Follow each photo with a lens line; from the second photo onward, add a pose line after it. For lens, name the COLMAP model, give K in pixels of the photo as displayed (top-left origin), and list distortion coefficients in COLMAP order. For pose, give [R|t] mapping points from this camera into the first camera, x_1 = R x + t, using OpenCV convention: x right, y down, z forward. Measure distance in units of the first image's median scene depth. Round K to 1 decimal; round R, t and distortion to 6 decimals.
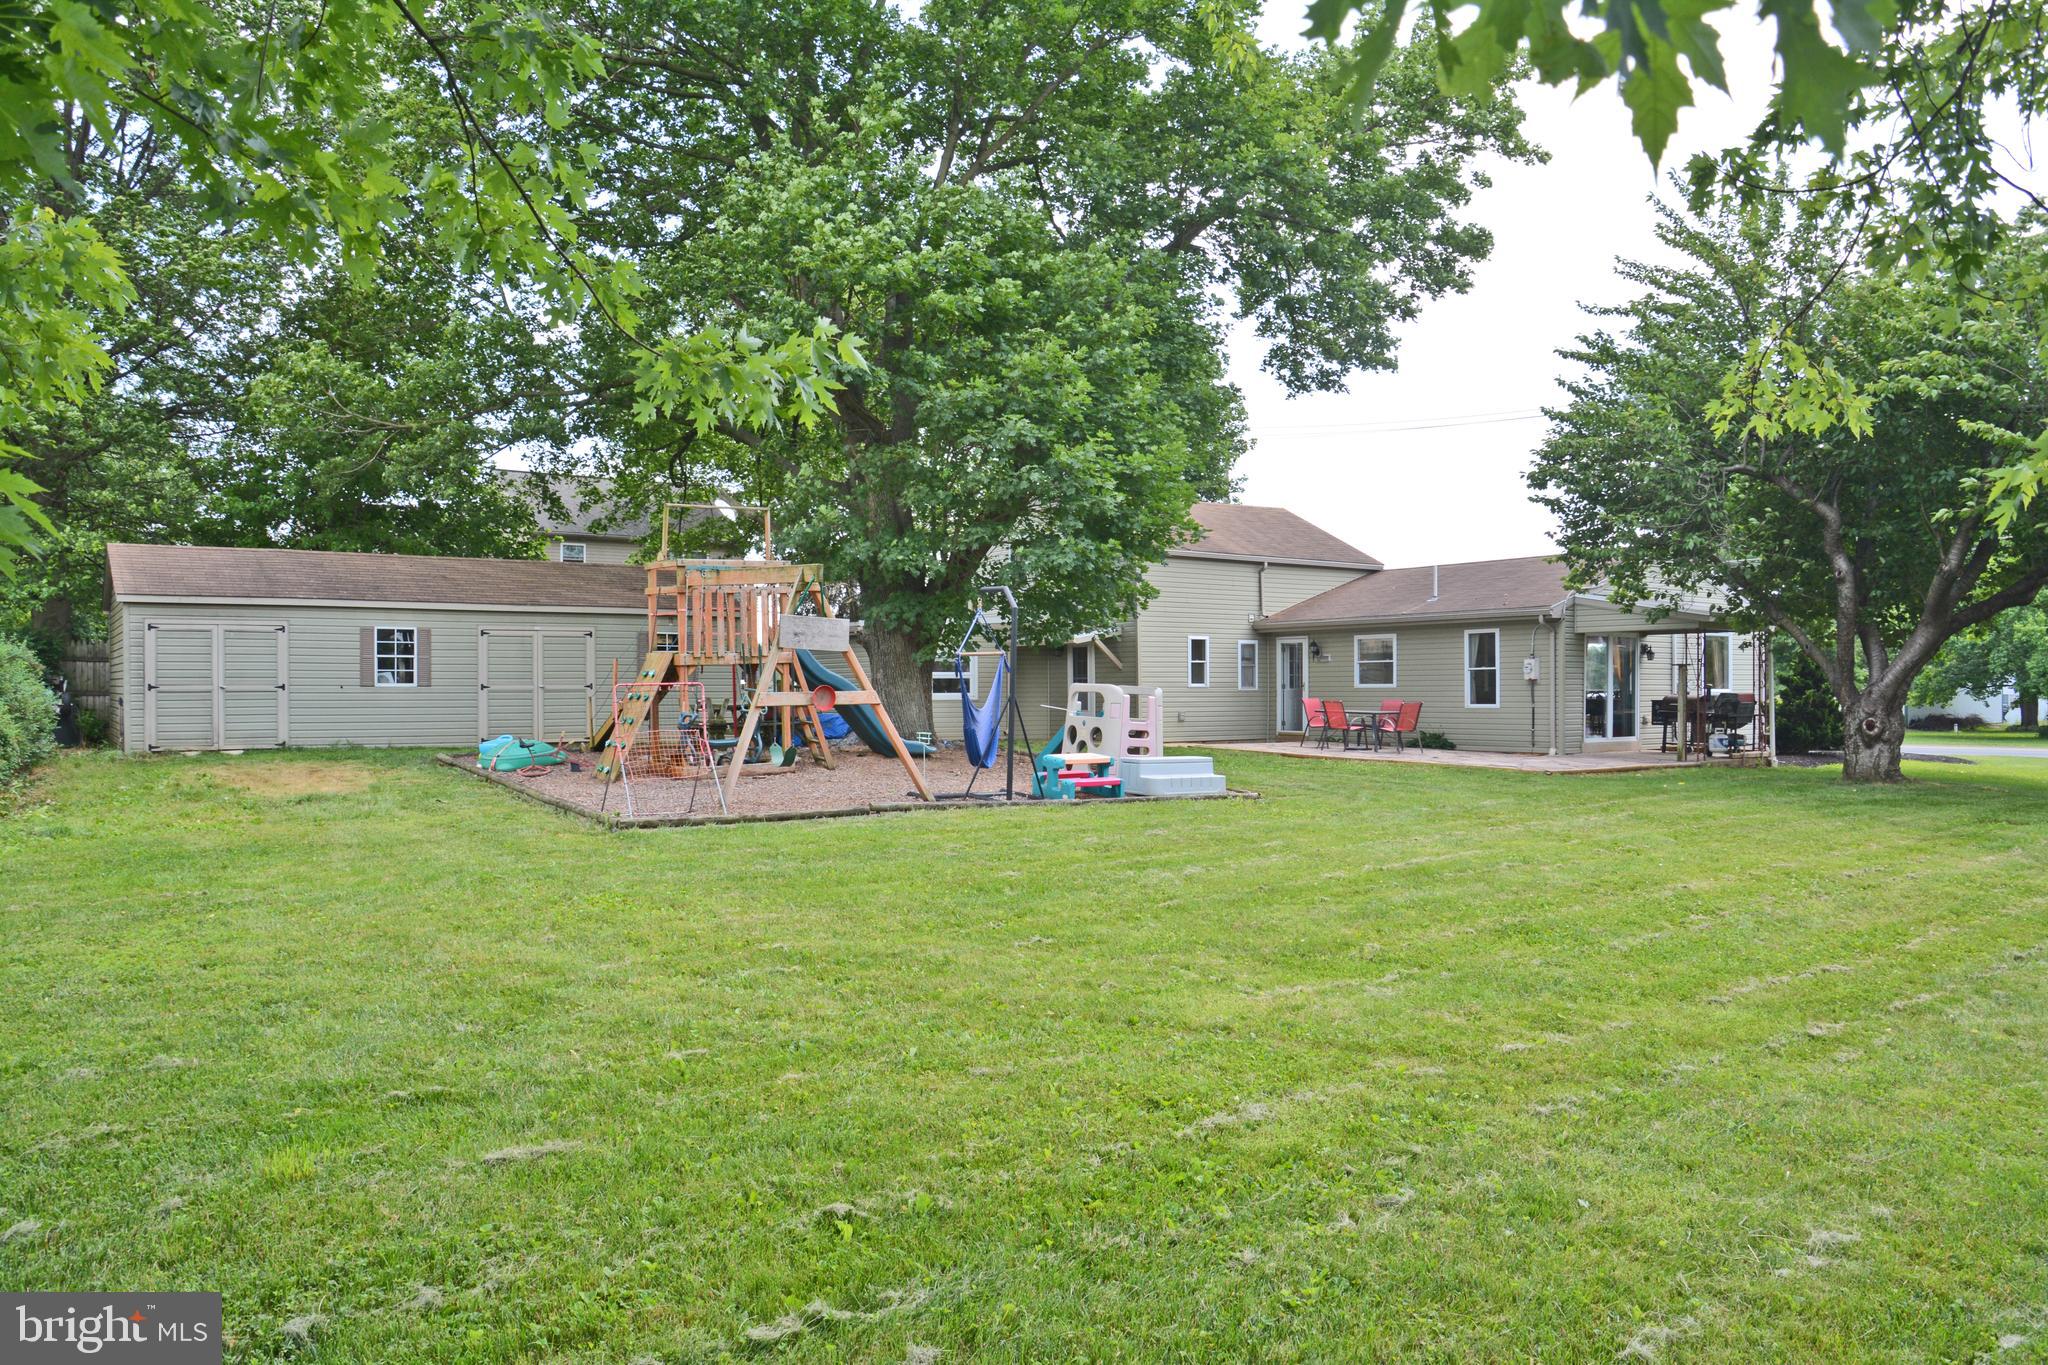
lens RADIAL K [[1451.4, 0, 1017.1], [0, 1451.4, 694.1], [0, 0, 1]] dist [-0.127055, 0.073967]
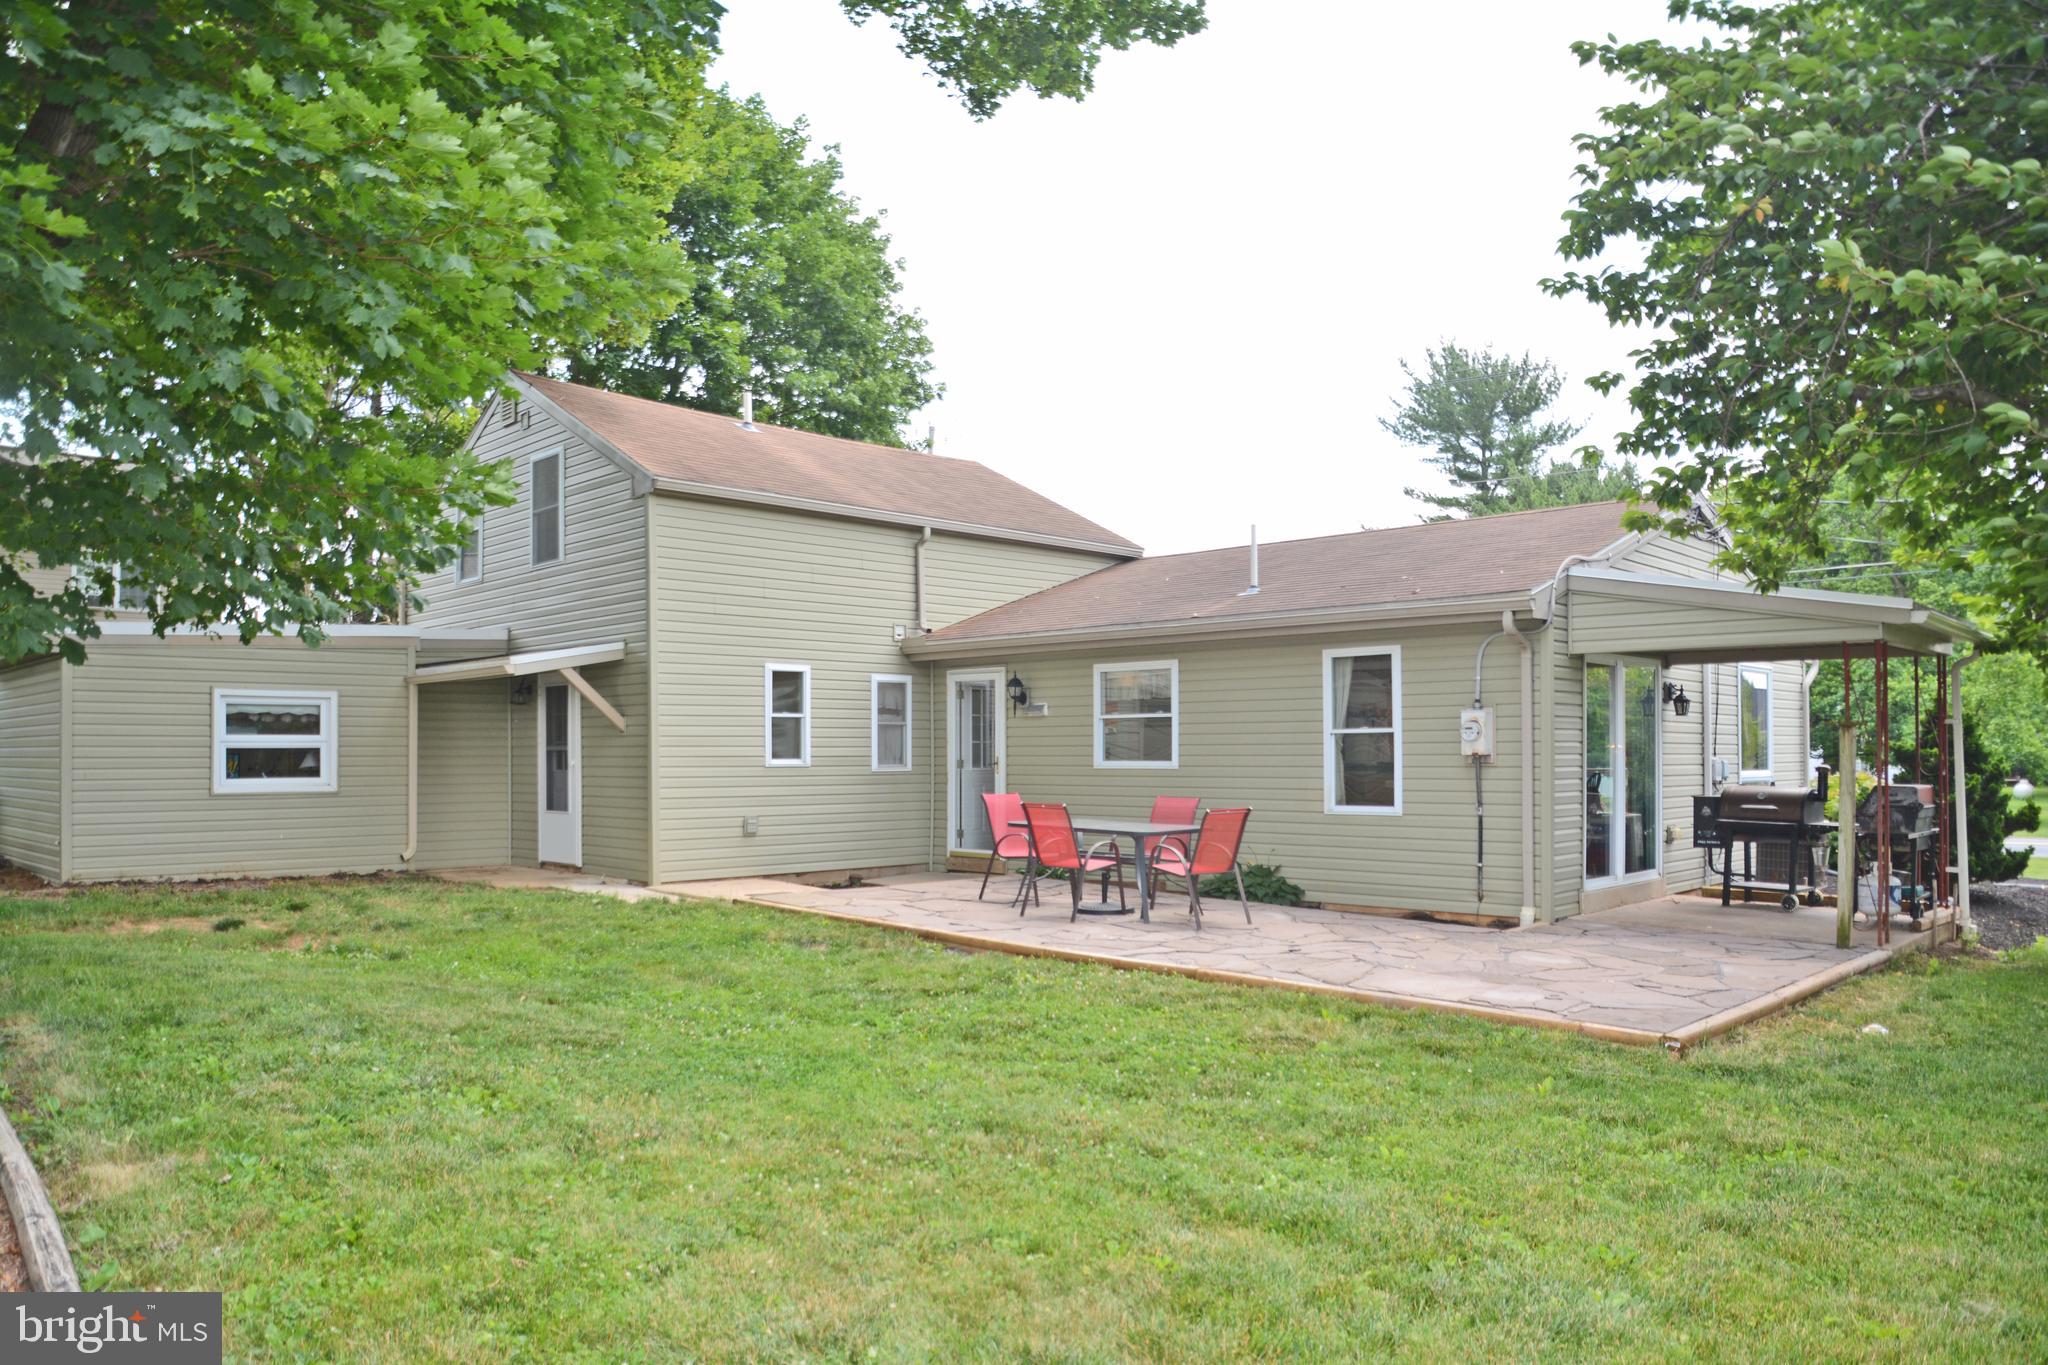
lens RADIAL K [[1451.4, 0, 999.2], [0, 1451.4, 733.5], [0, 0, 1]] dist [-0.127055, 0.073967]
pose [[0.985336, 0.003971, 0.170580, 0.126902], [-0.001277, 0.999873, -0.015903, -0.009210], [-0.170622, 0.015452, 0.985215, 0.557976]]
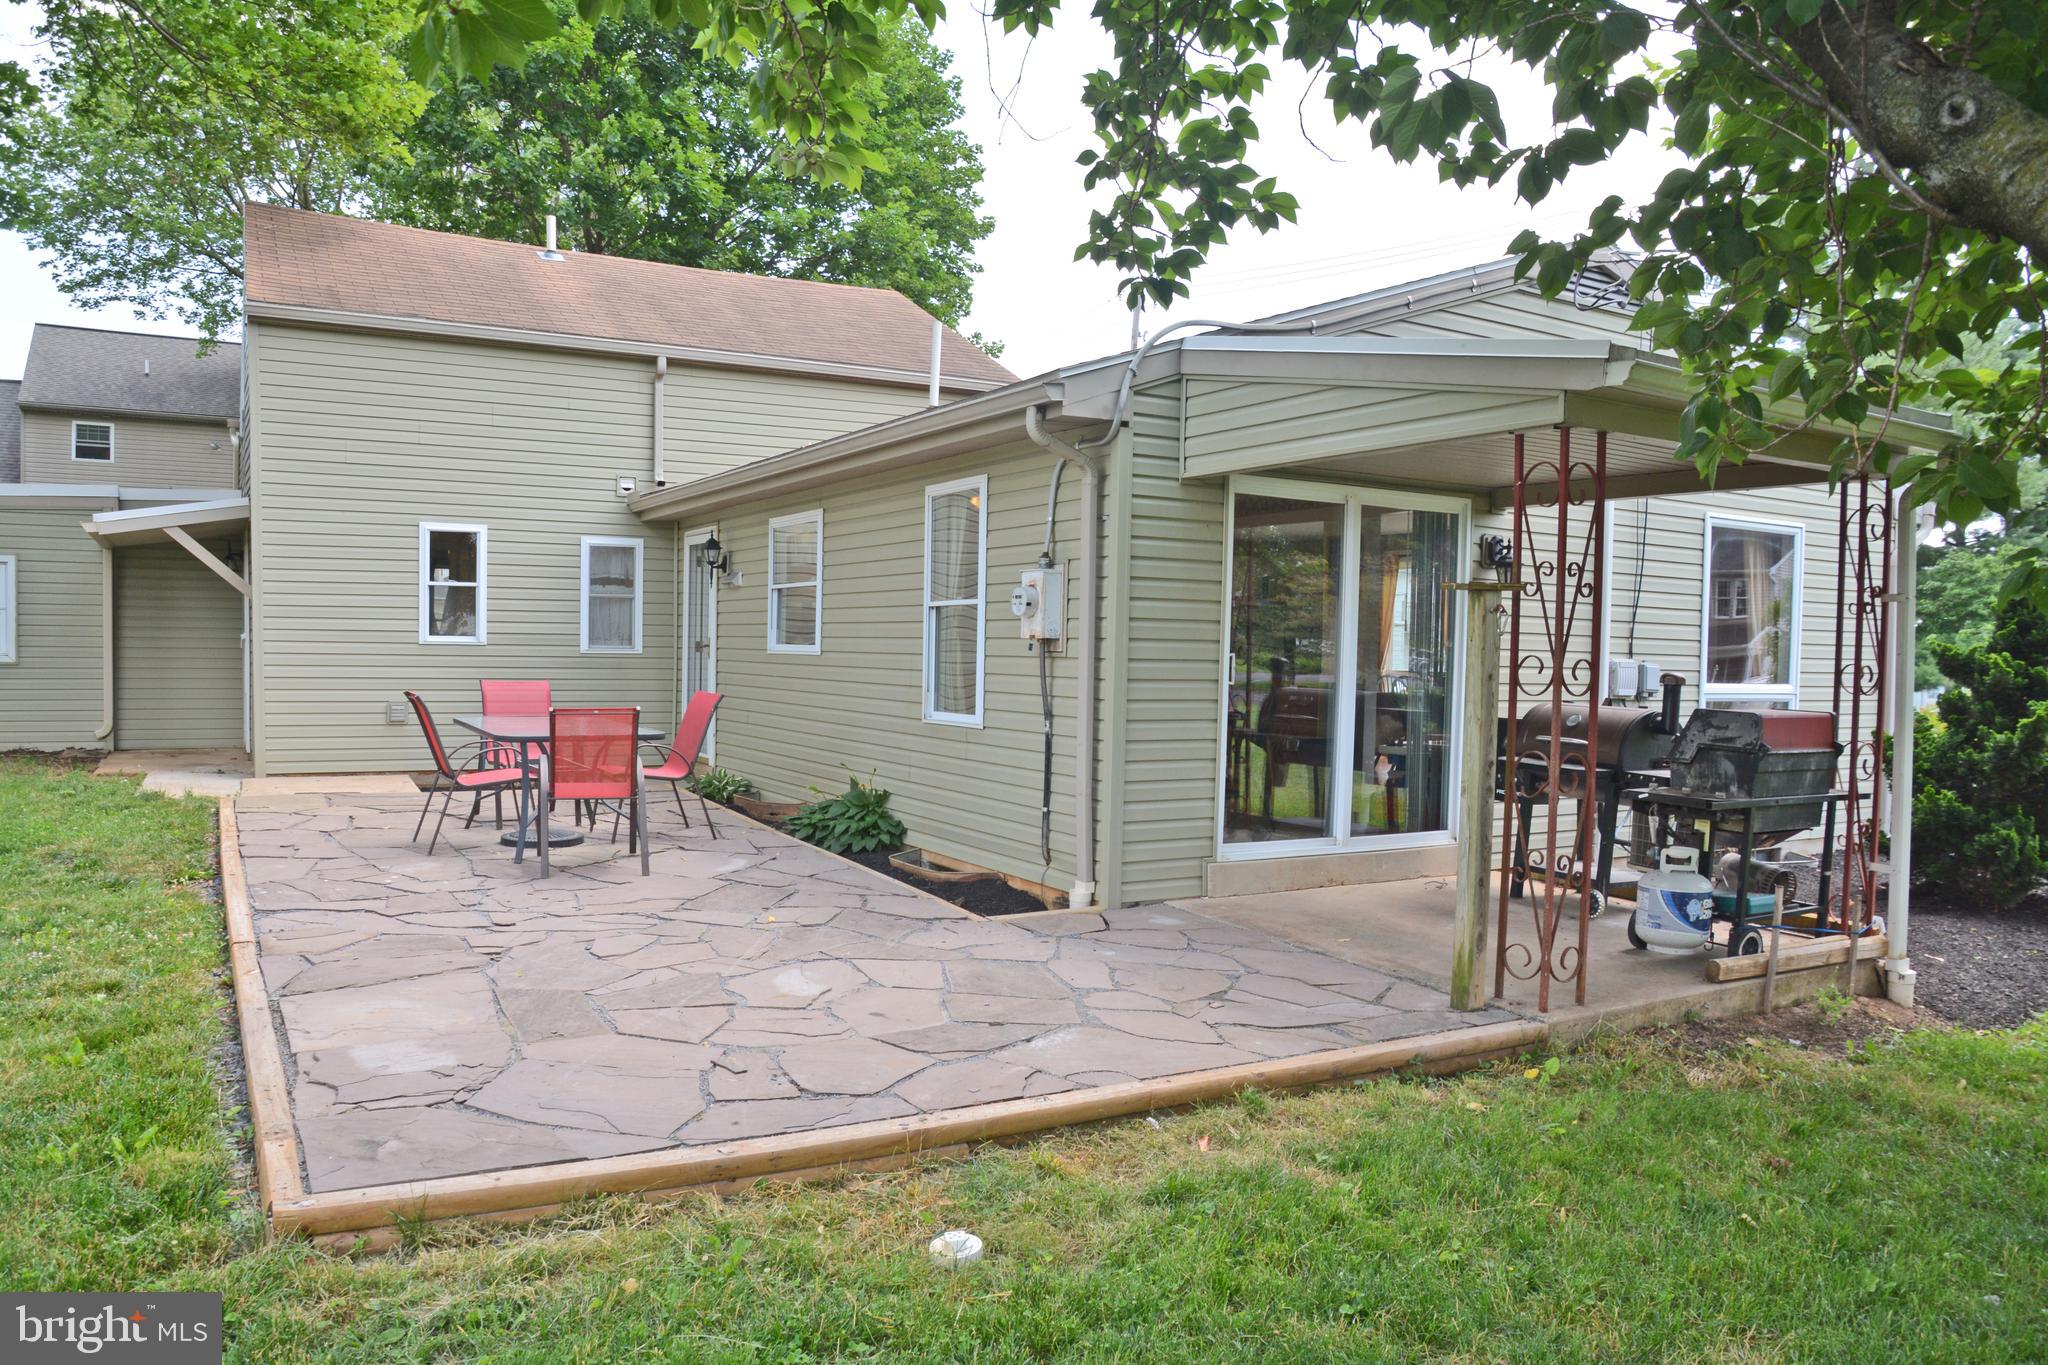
lens RADIAL K [[1451.4, 0, 975.6], [0, 1451.4, 700.9], [0, 0, 1]] dist [-0.127055, 0.073967]
pose [[0.992988, 0.026499, -0.115206, 0.371794], [-0.022327, 0.999053, 0.037357, -0.008003], [0.116086, -0.034523, 0.992639, 0.681775]]
